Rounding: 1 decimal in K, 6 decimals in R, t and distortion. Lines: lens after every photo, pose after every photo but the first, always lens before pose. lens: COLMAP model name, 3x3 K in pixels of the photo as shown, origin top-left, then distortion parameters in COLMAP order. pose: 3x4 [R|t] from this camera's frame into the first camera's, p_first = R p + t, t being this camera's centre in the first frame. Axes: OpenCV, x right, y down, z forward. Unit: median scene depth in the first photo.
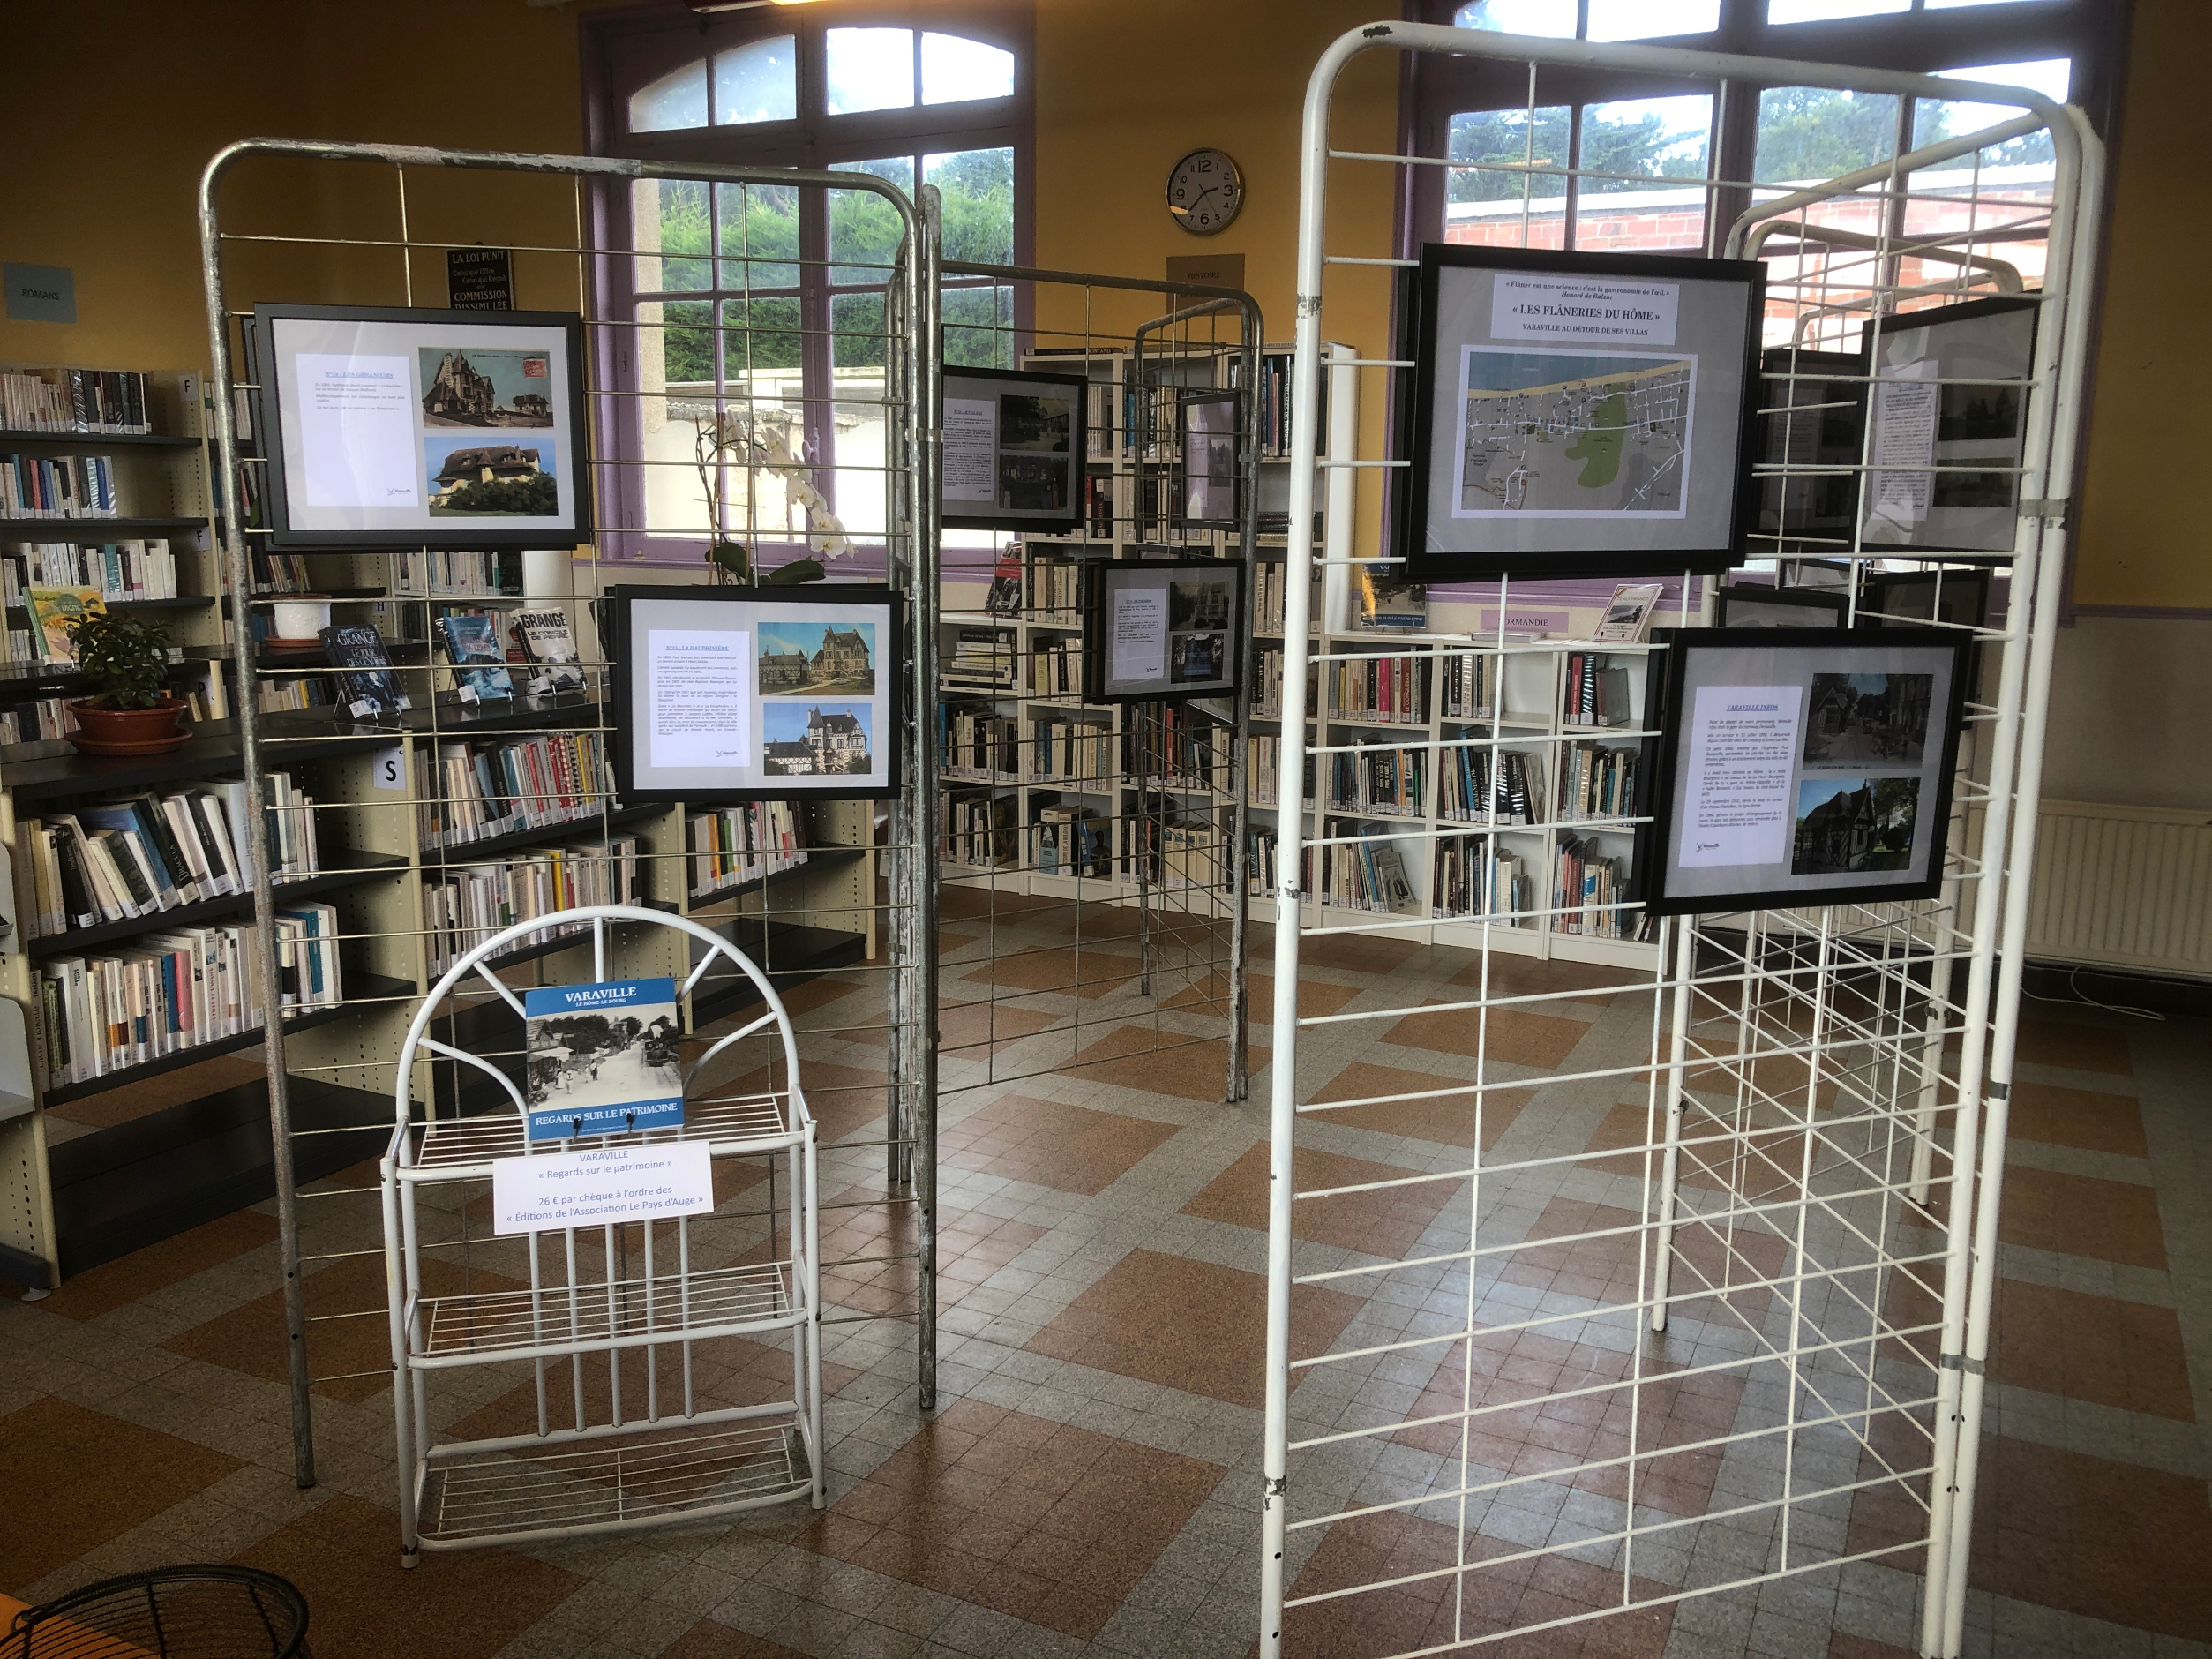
lens RADIAL K [[1813.1, 0, 1103.9], [0, 1813.1, 816.4], [0, 0, 1]] dist [0.048631, -0.047756]
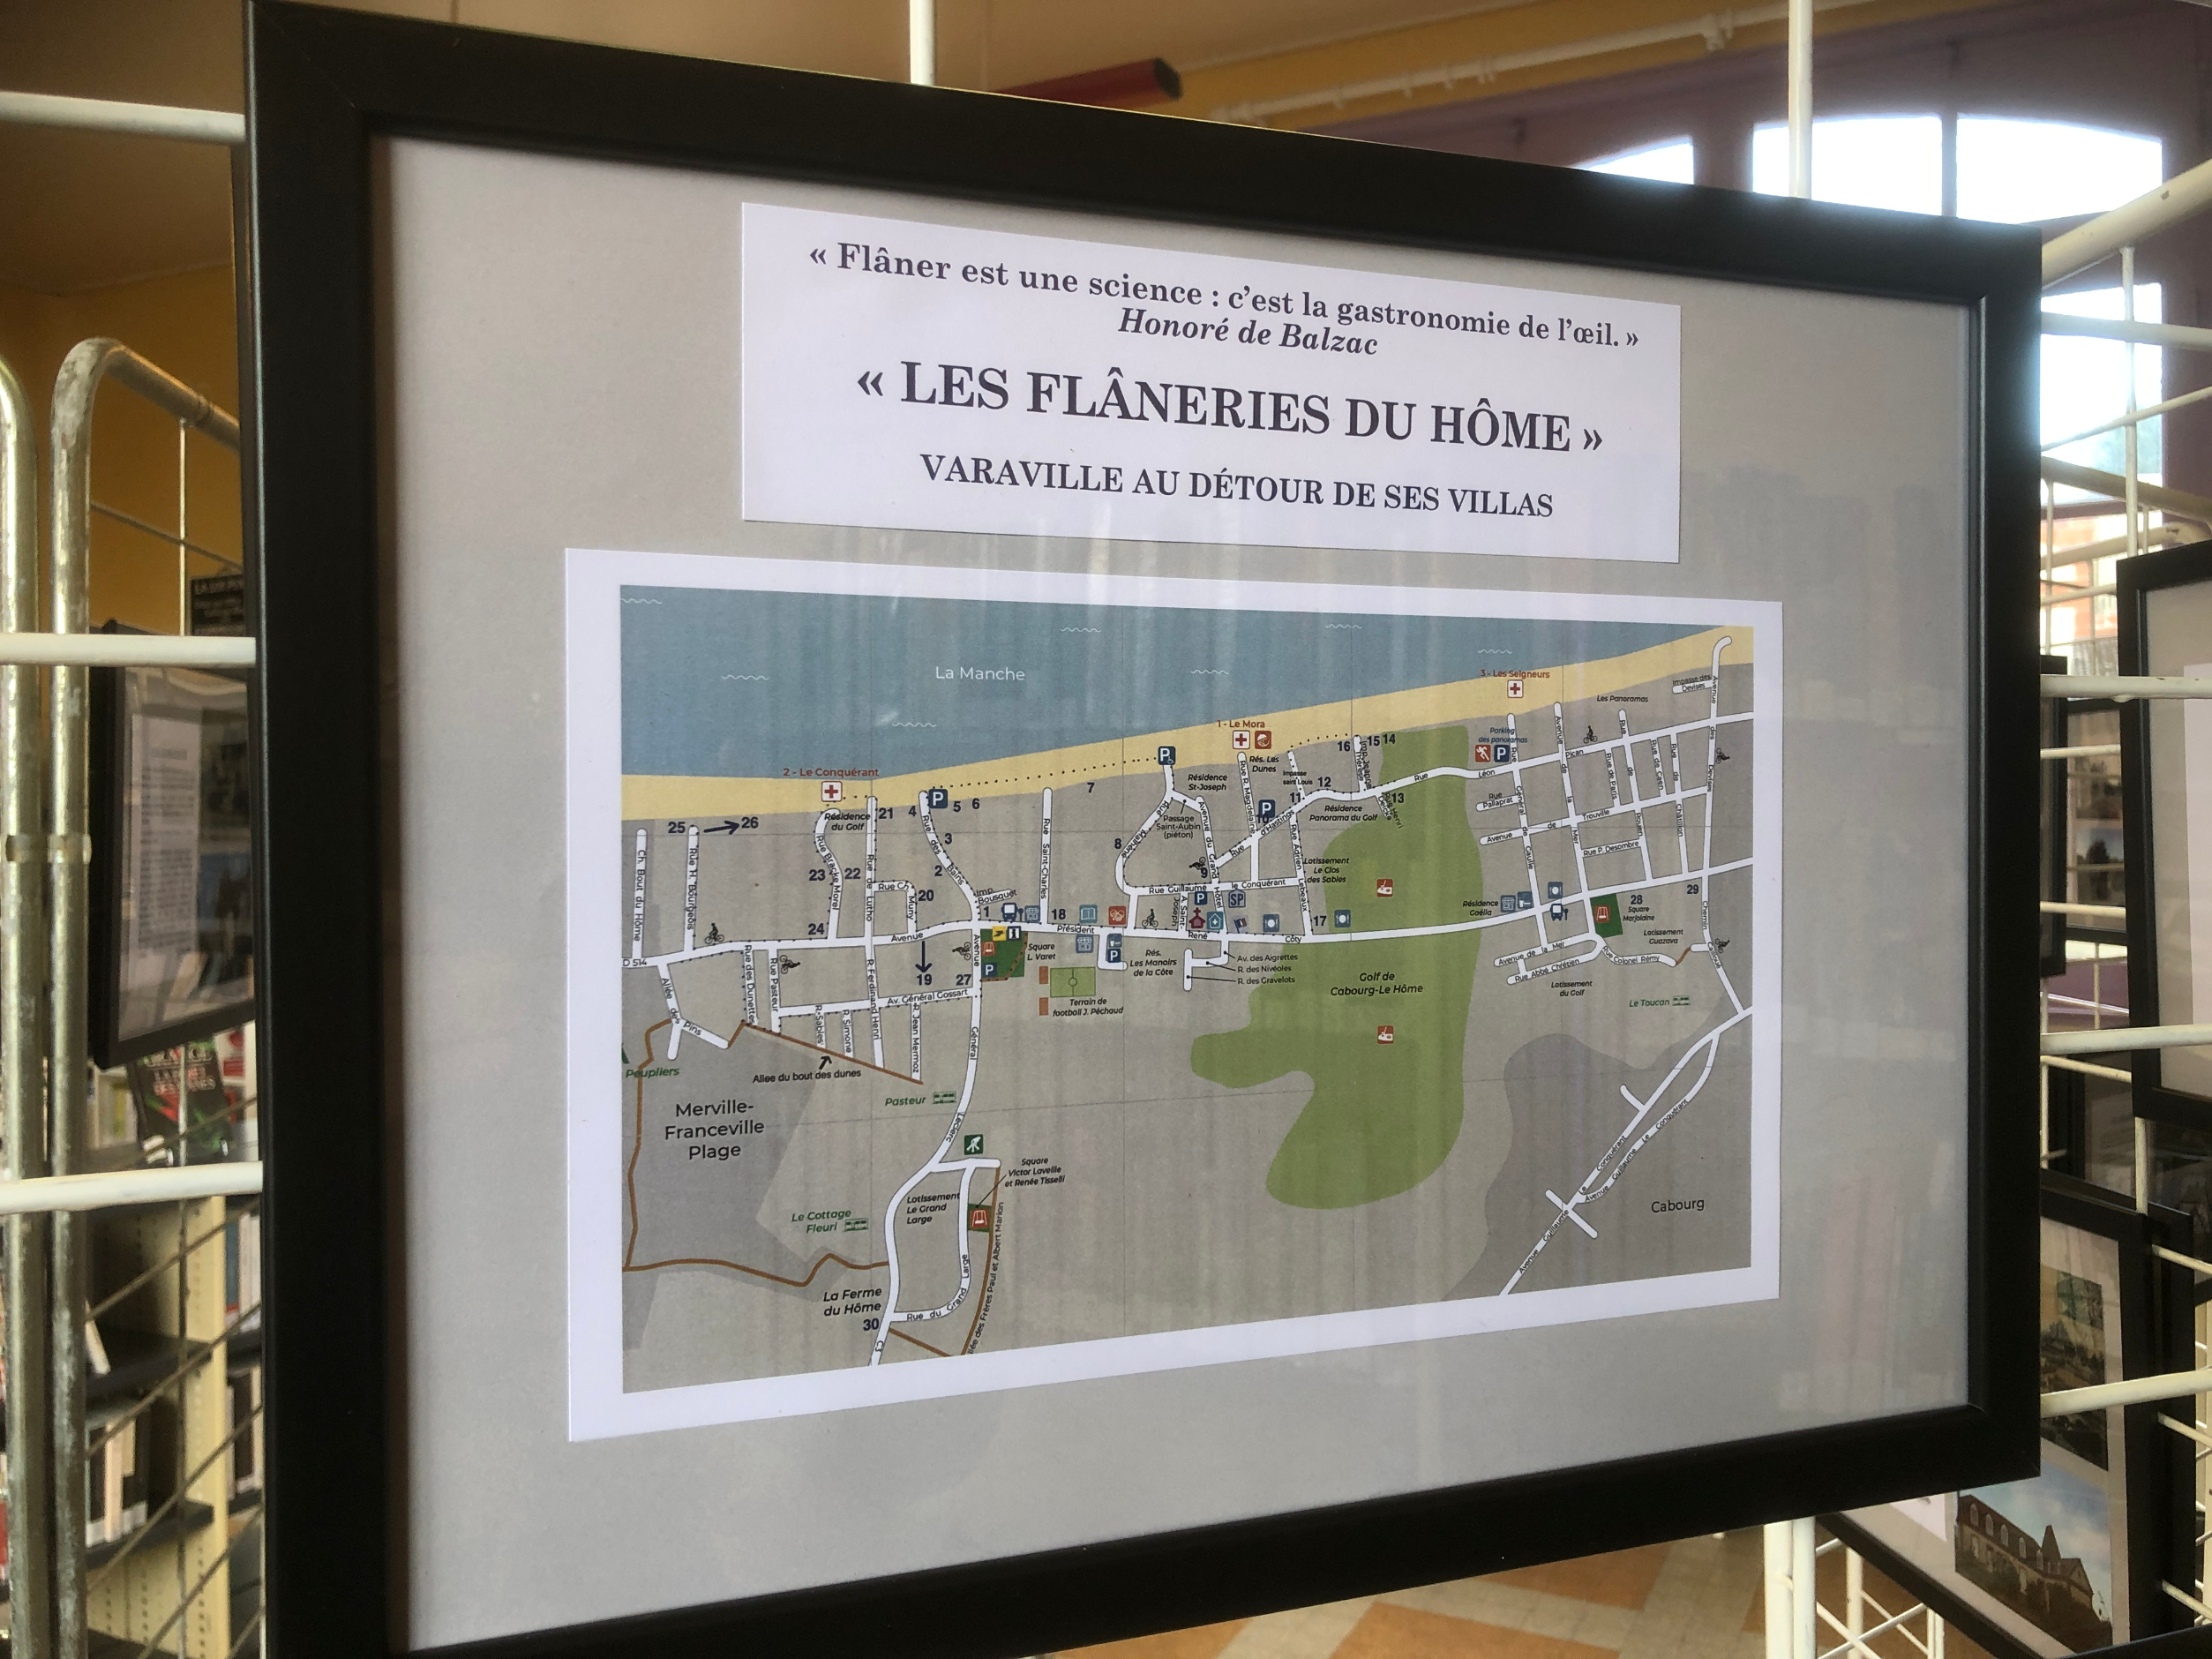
lens RADIAL K [[1813.1, 0, 1087.4], [0, 1813.1, 838.7], [0, 0, 1]] dist [0.048631, -0.047756]
pose [[0.999819, -0.017276, -0.007941, 0.220743], [0.015716, 0.985953, -0.166282, -0.172378], [0.010702, 0.166127, 0.986046, 0.717249]]
